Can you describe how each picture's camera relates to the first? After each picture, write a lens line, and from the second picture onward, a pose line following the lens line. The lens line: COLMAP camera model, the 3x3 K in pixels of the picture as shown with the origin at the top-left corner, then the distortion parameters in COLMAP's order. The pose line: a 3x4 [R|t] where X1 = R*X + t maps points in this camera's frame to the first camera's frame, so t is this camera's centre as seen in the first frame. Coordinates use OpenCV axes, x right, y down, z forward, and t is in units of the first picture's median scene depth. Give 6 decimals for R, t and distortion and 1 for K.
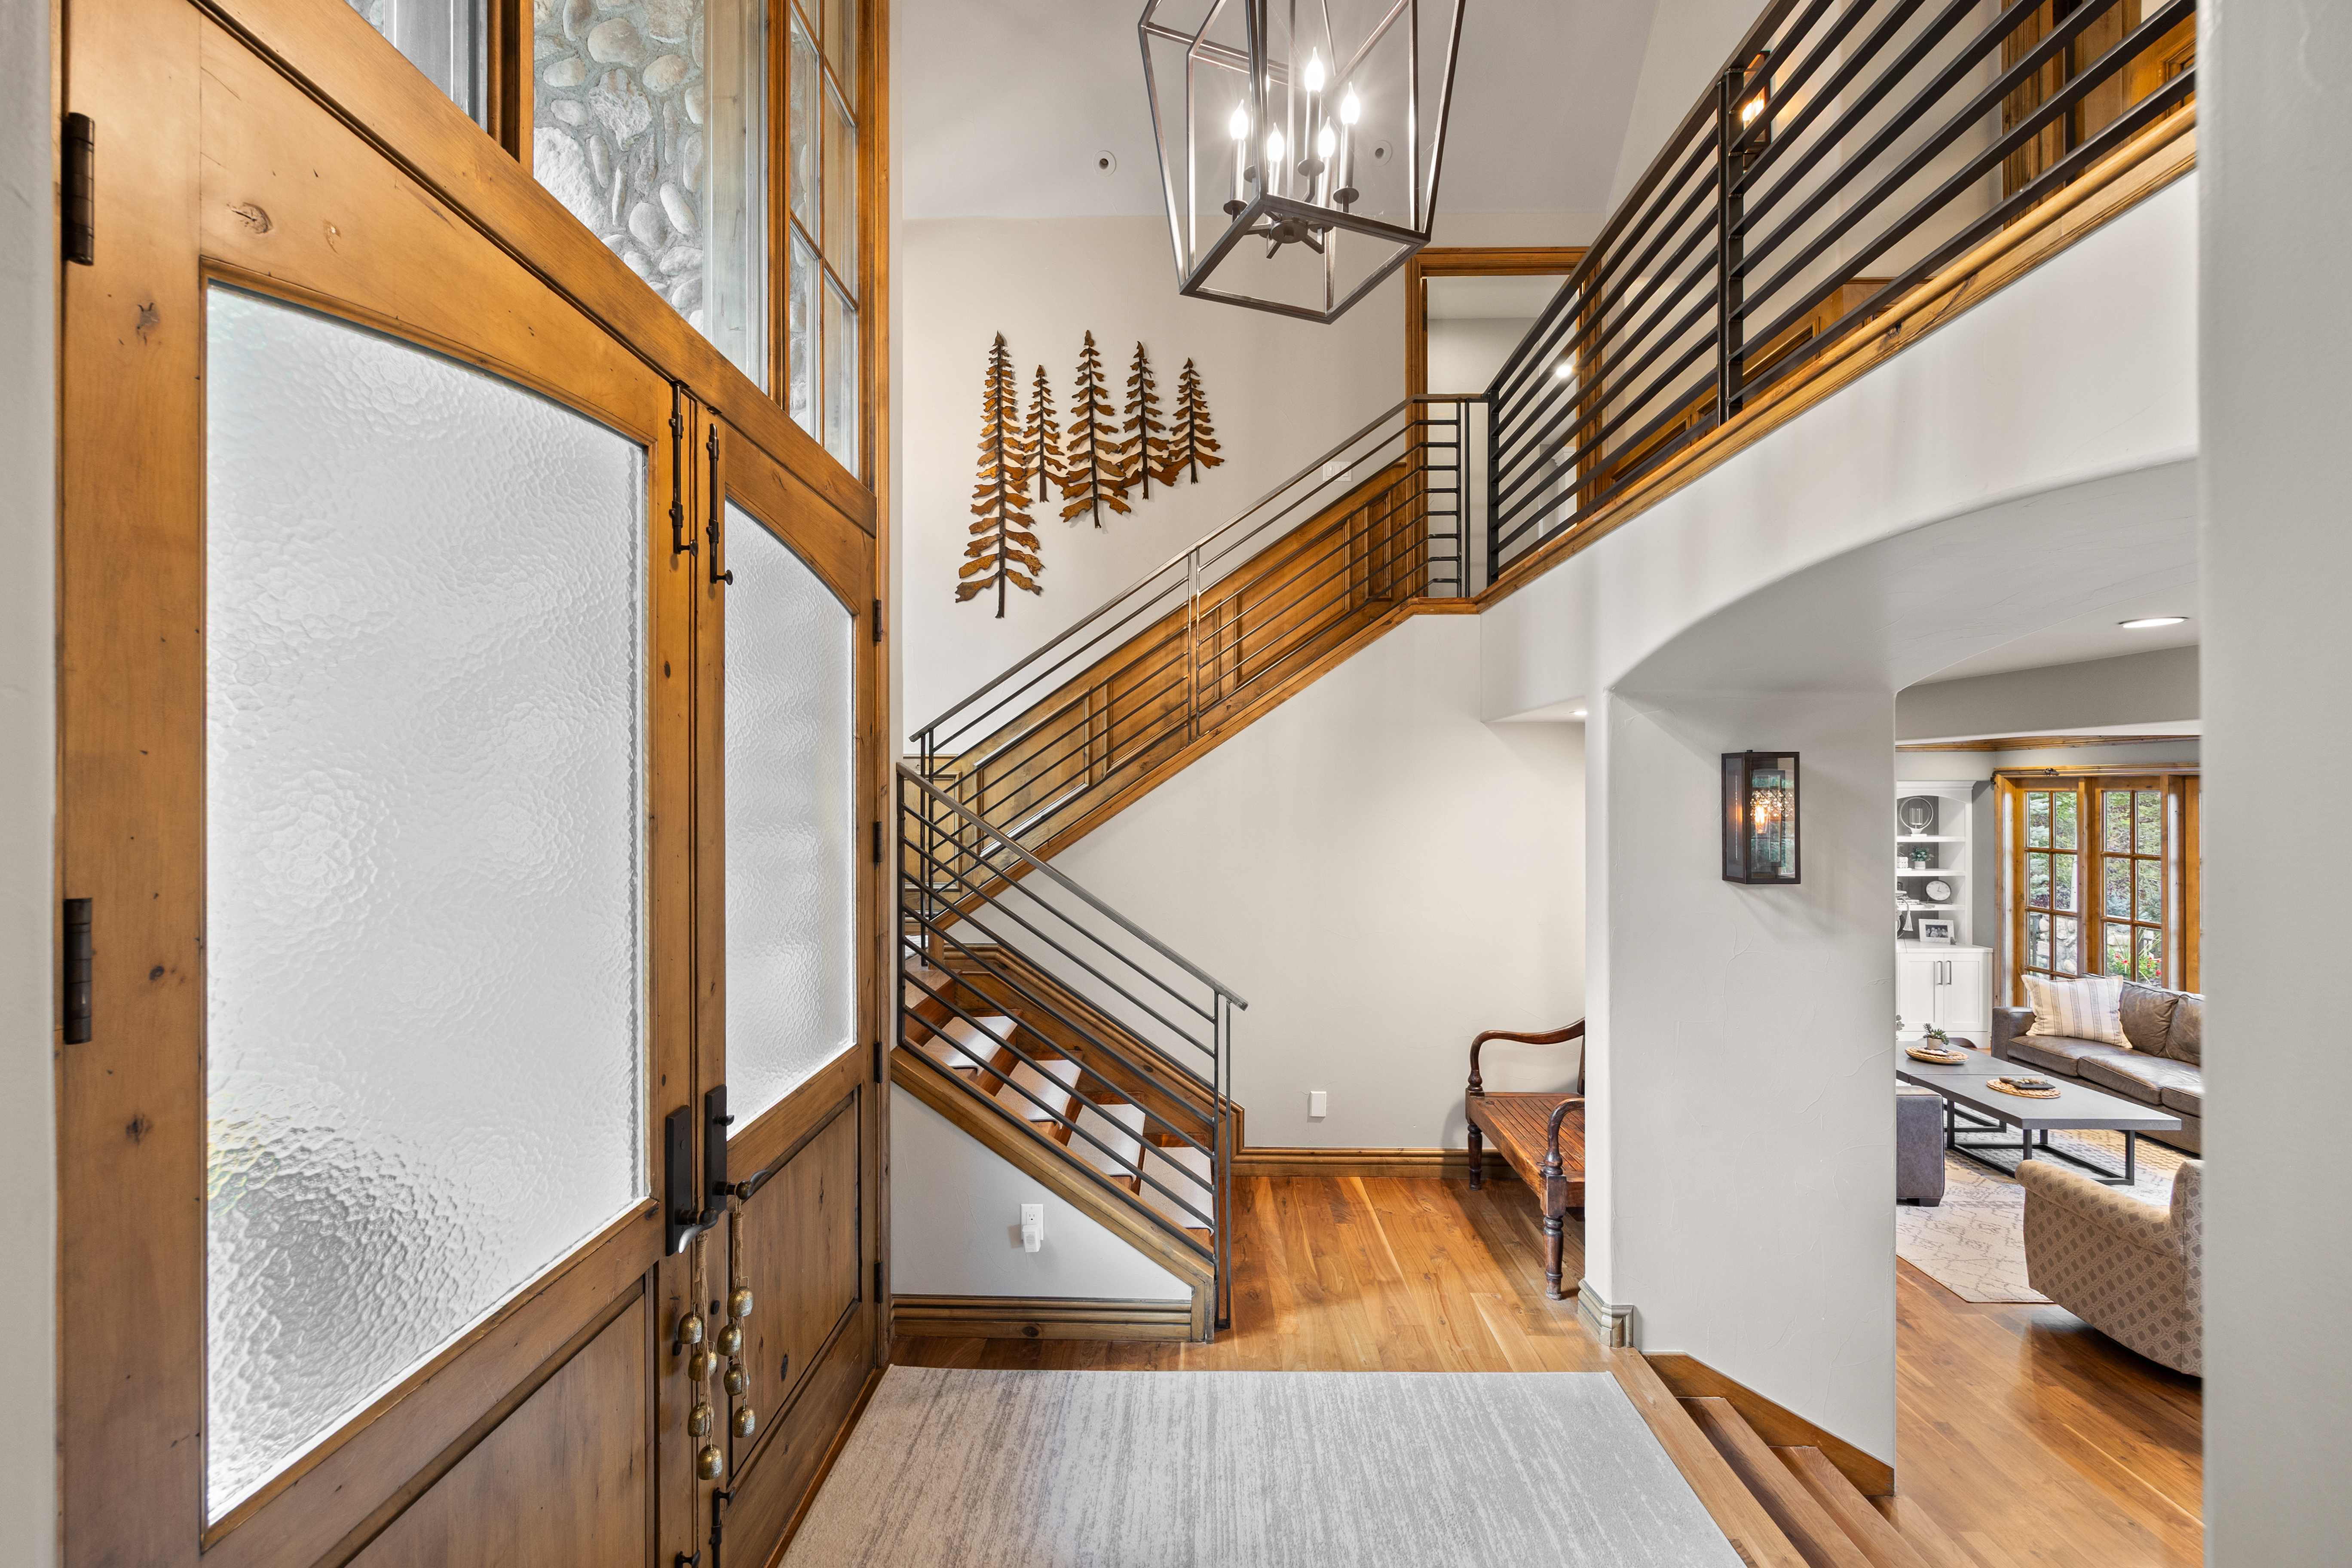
lens RADIAL K [[1052.3, 0, 1167.6], [0, 1052.3, 782.8], [0, 0, 1]] dist [0.002363, 0.000872]
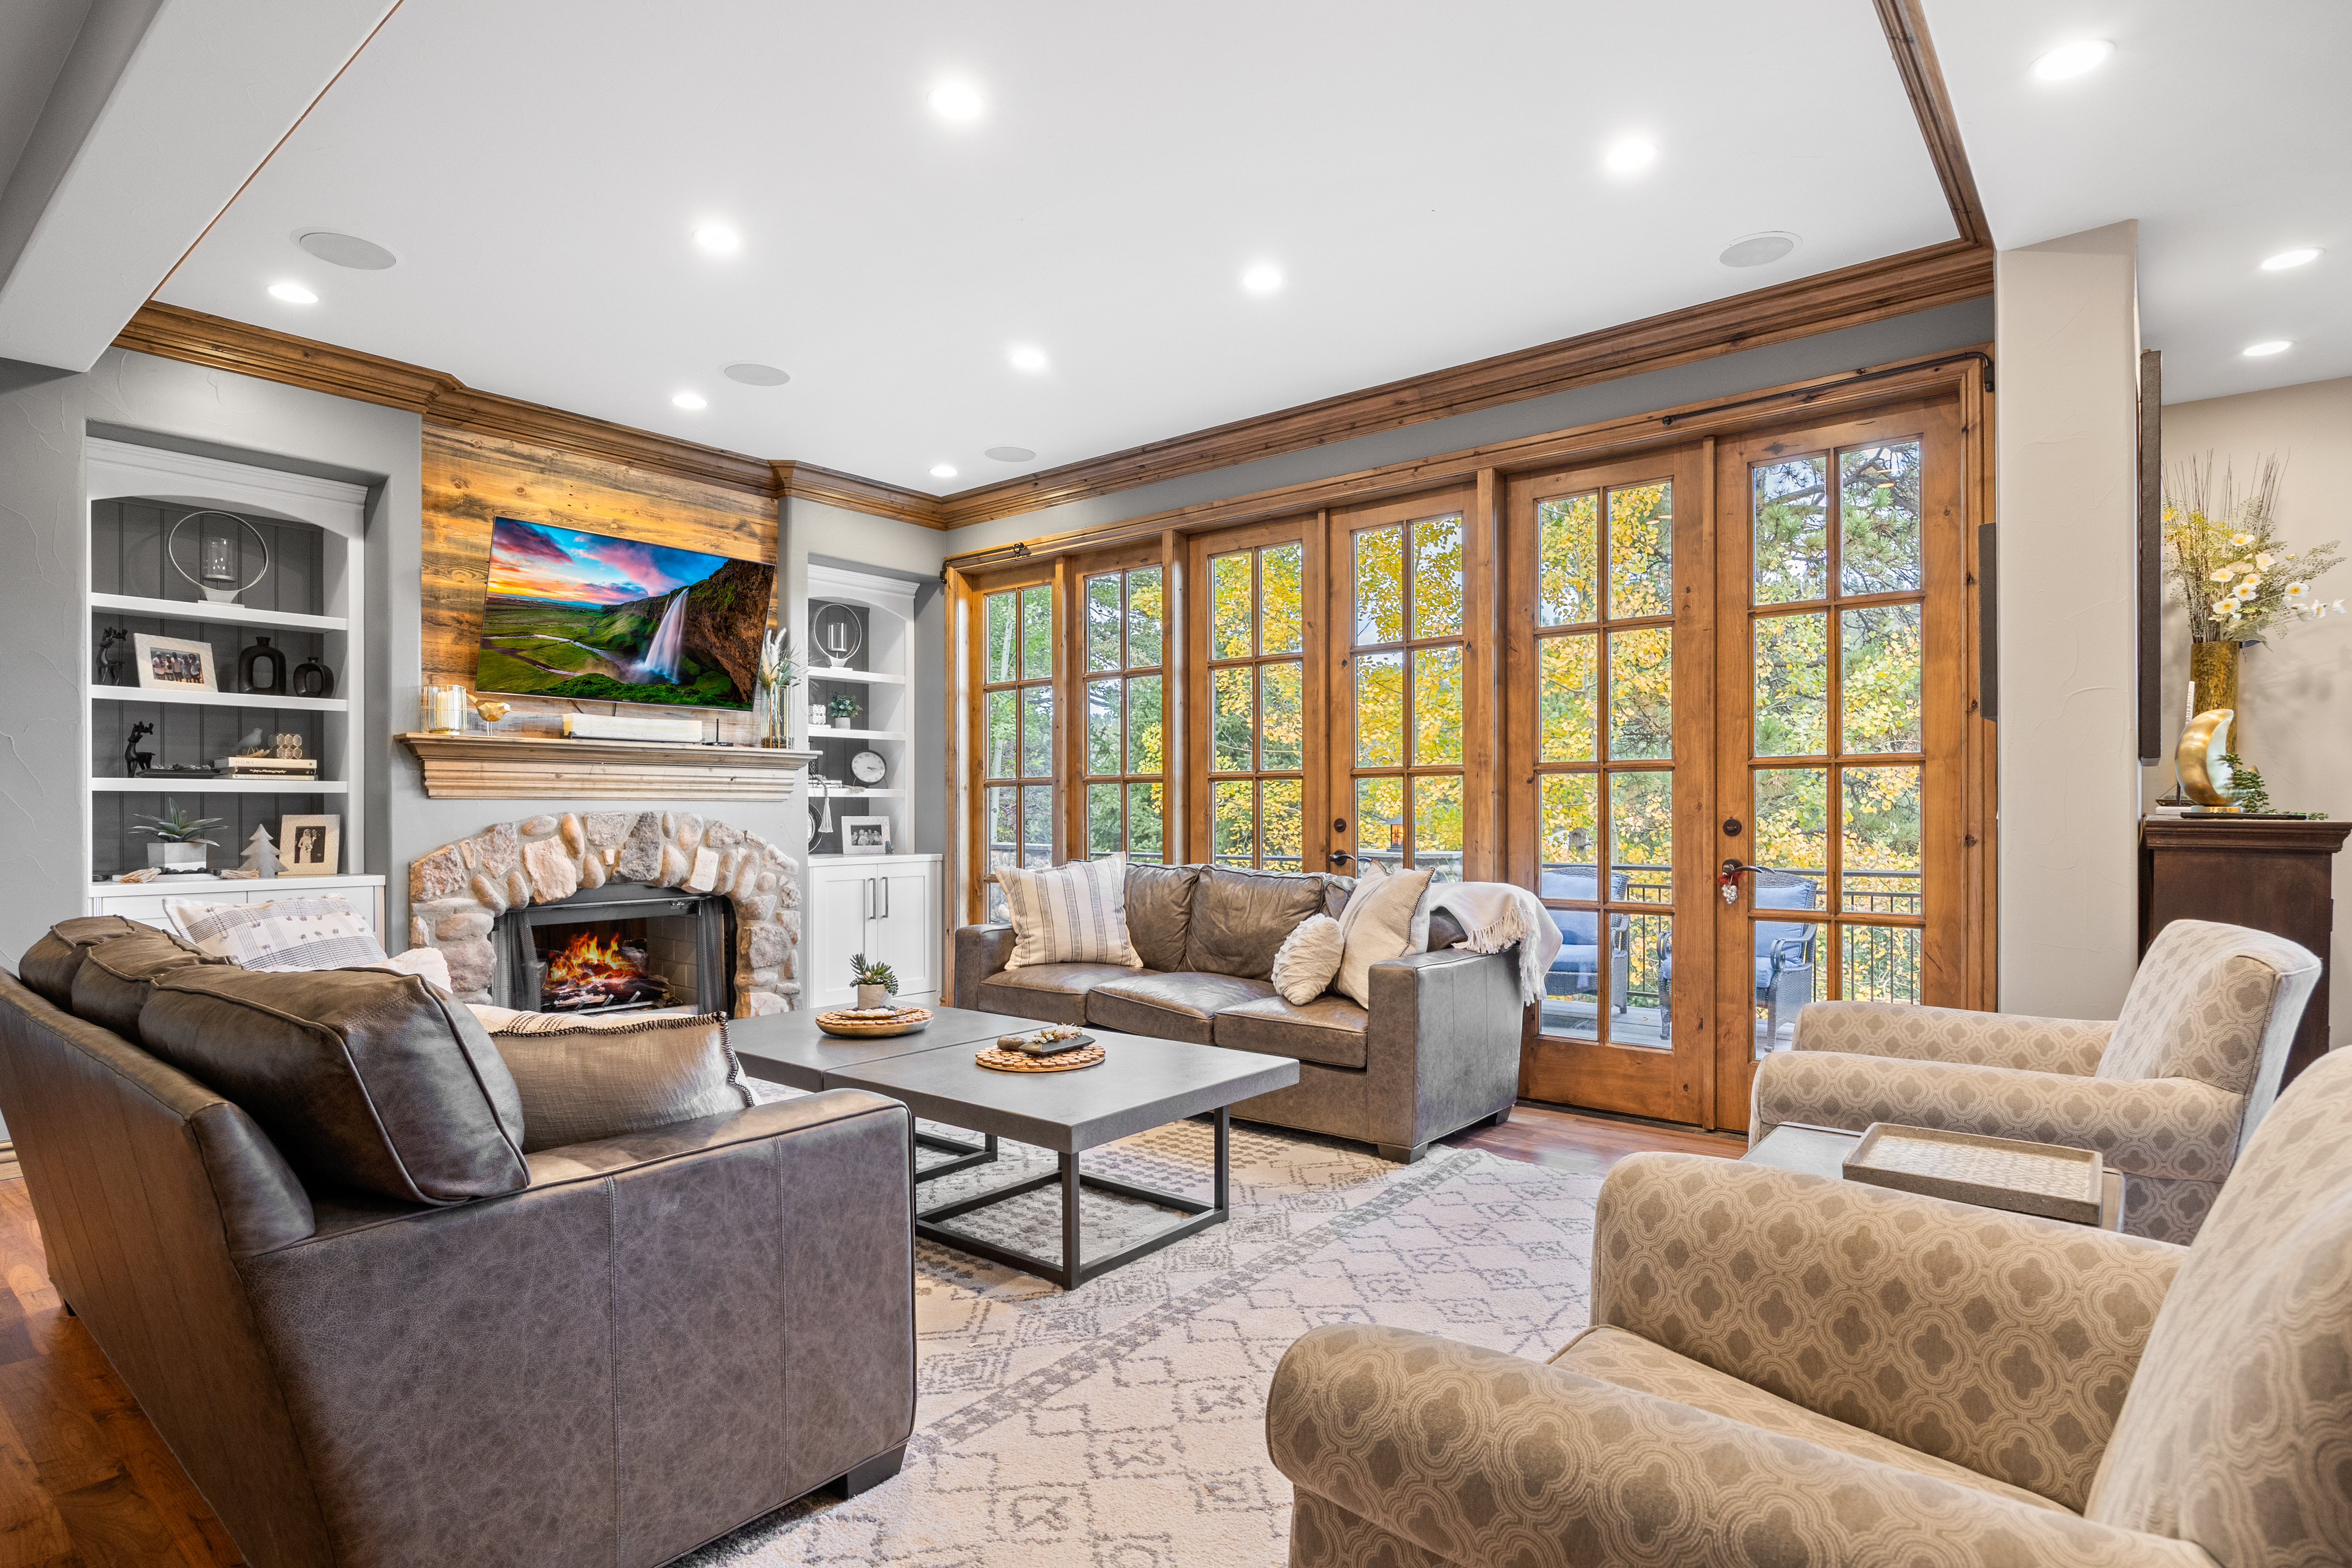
lens RADIAL K [[1257.8, 0, 1173.9], [0, 1257.8, 806.2], [0, 0, 1]] dist [0.001505, -0.000225]
pose [[0.638208, -0.005210, 0.769846, 0.345803], [0.001104, 0.999982, 0.005852, 0.142931], [-0.769863, -0.002885, 0.638202, 0.486389]]
